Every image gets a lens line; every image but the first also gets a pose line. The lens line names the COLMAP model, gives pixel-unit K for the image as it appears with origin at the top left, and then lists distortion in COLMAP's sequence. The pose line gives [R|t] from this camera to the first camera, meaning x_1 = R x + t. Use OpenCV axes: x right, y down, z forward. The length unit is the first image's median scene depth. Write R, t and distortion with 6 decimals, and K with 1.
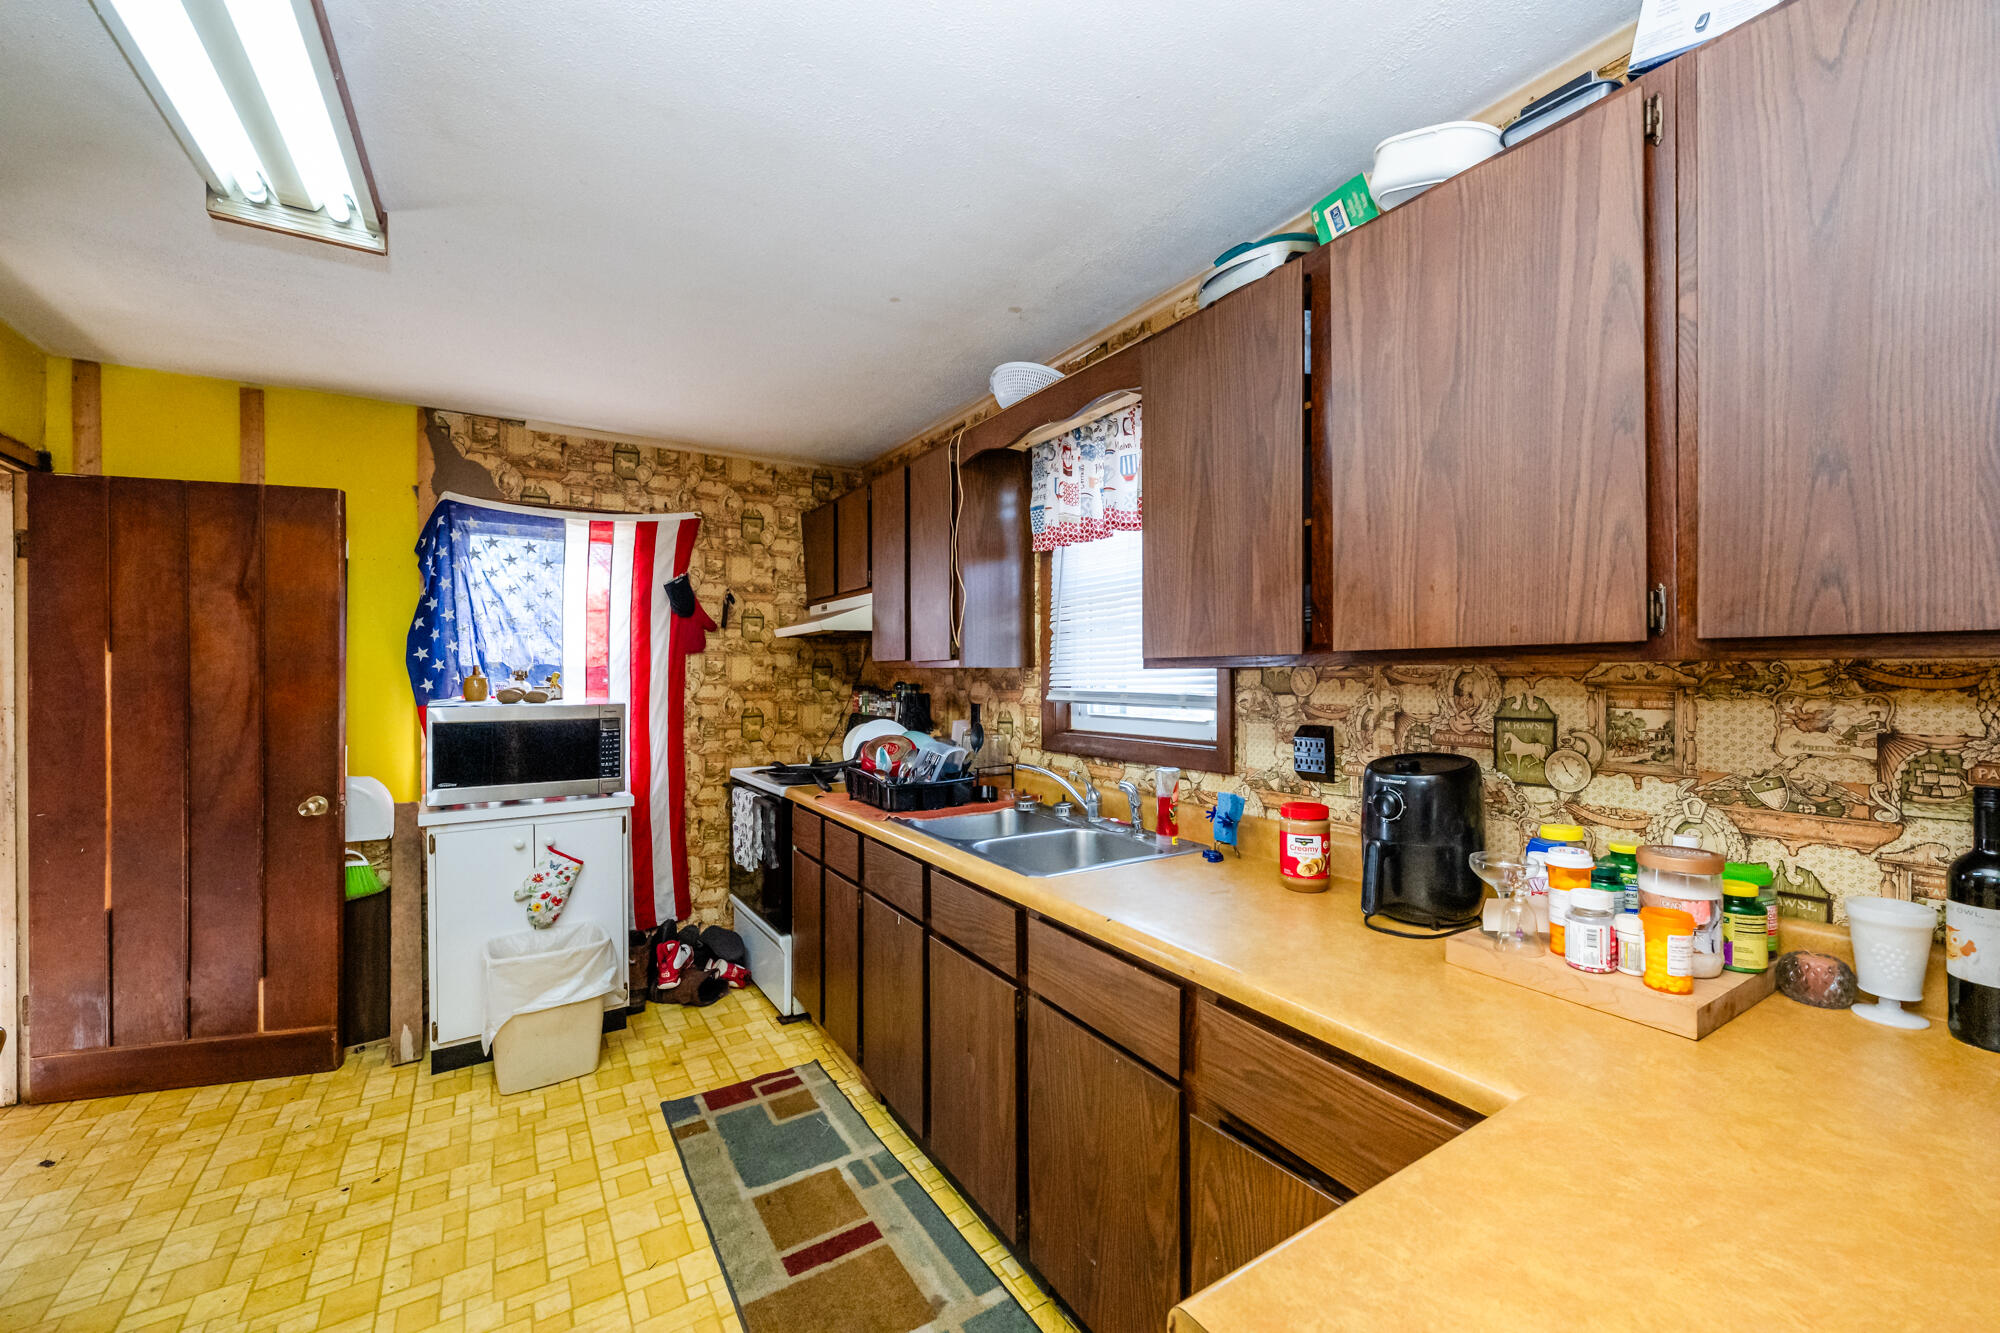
lens RADIAL K [[786.6, 0, 998.7], [0, 786.6, 674.5], [0, 0, 1]] dist [-0.000695, 0.000054]
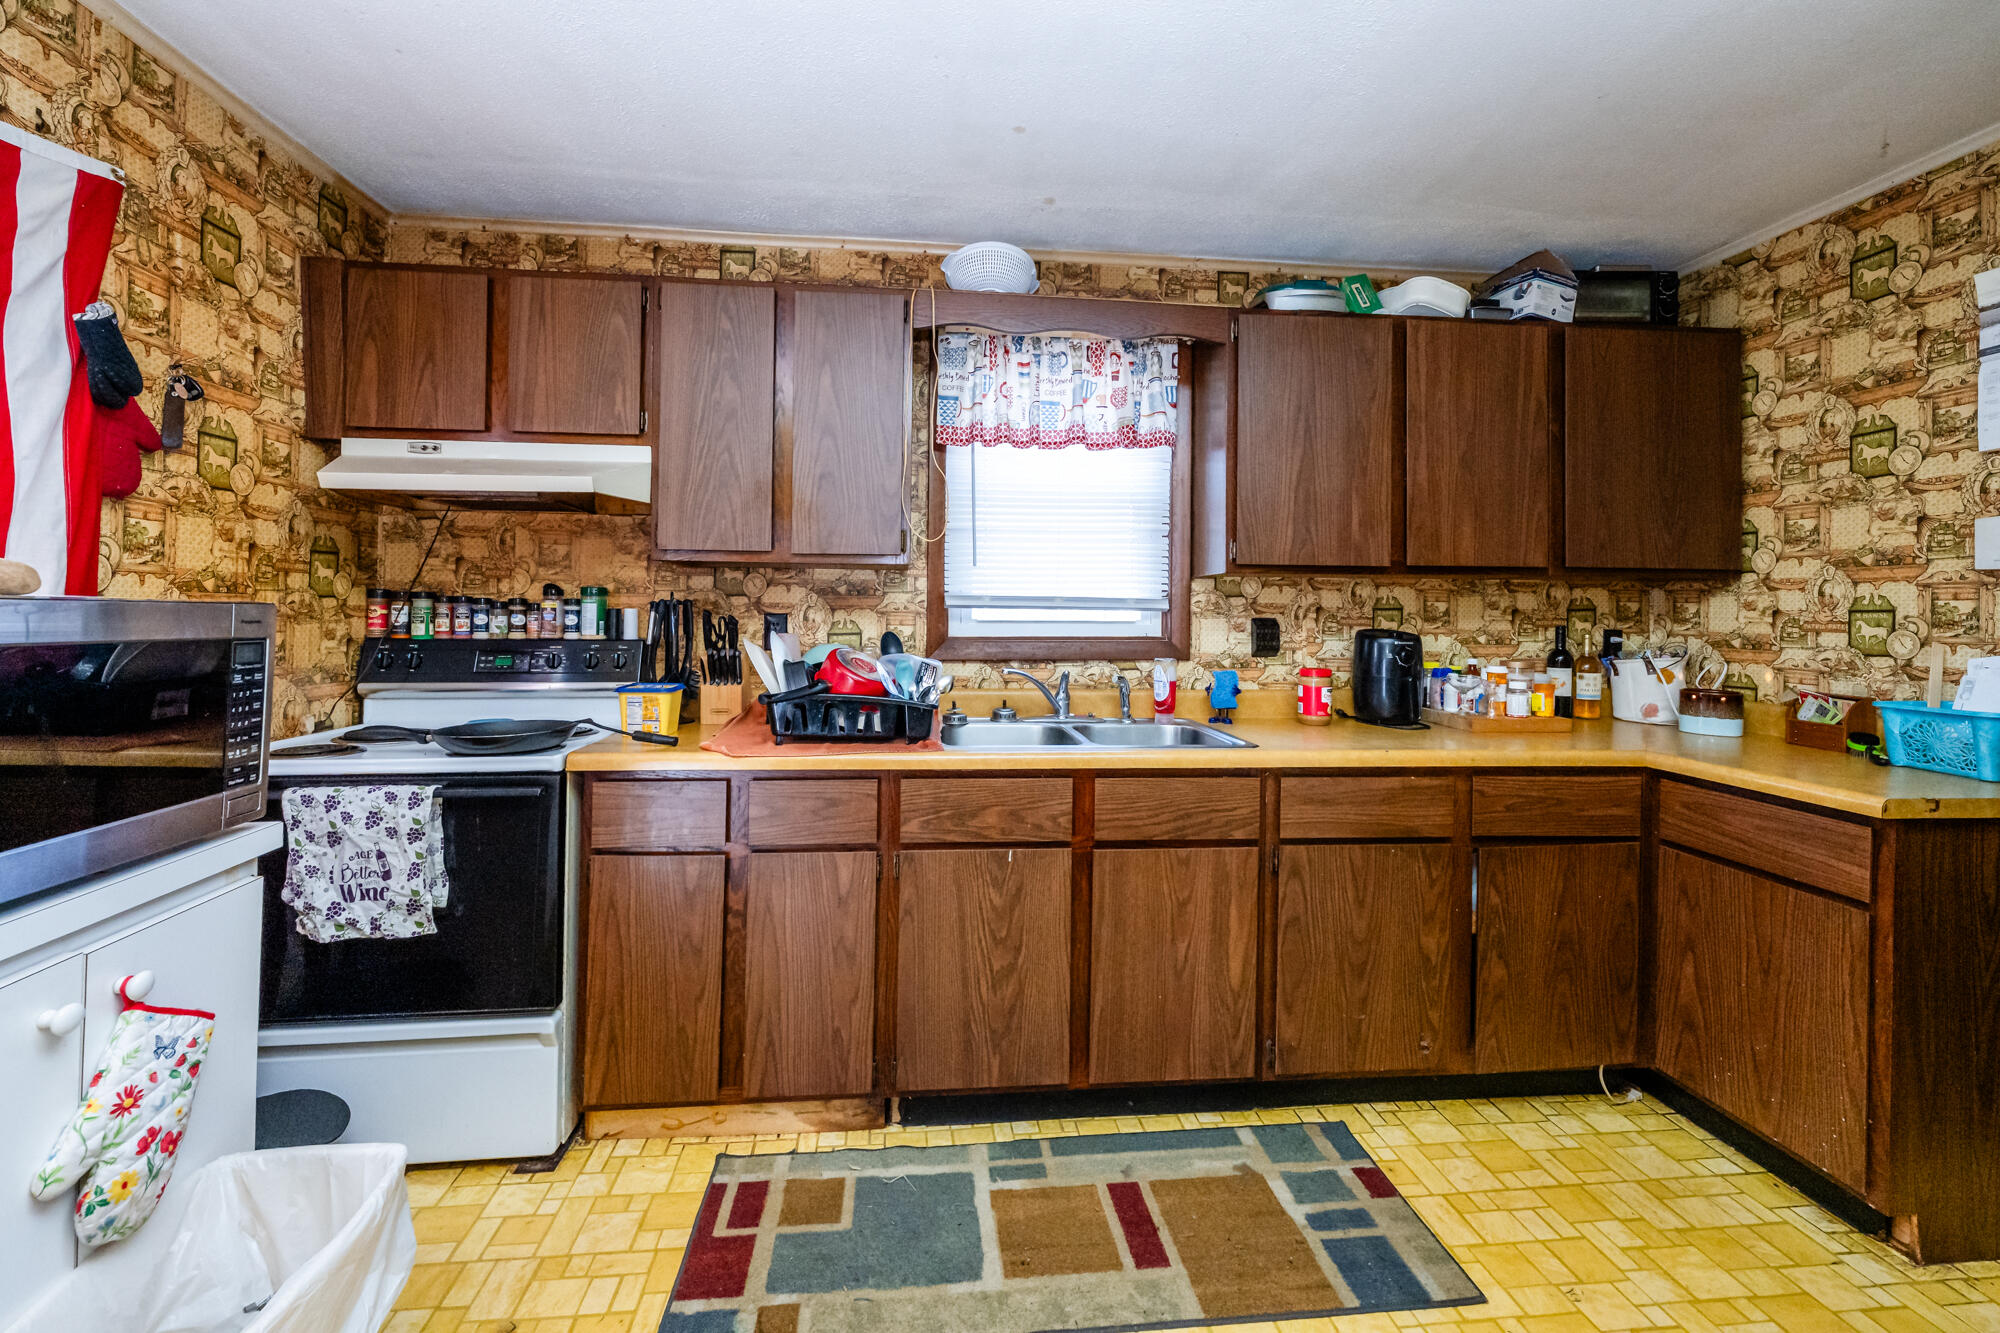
lens RADIAL K [[804.3, 0, 982.1], [0, 804.3, 605.9], [0, 0, 1]] dist [0.000234, 0.000089]
pose [[0.456682, 0.015434, 0.889496, -0.812173], [-0.009705, 0.999876, -0.012367, 0.047117], [-0.889577, -0.002985, 0.456775, 0.559959]]
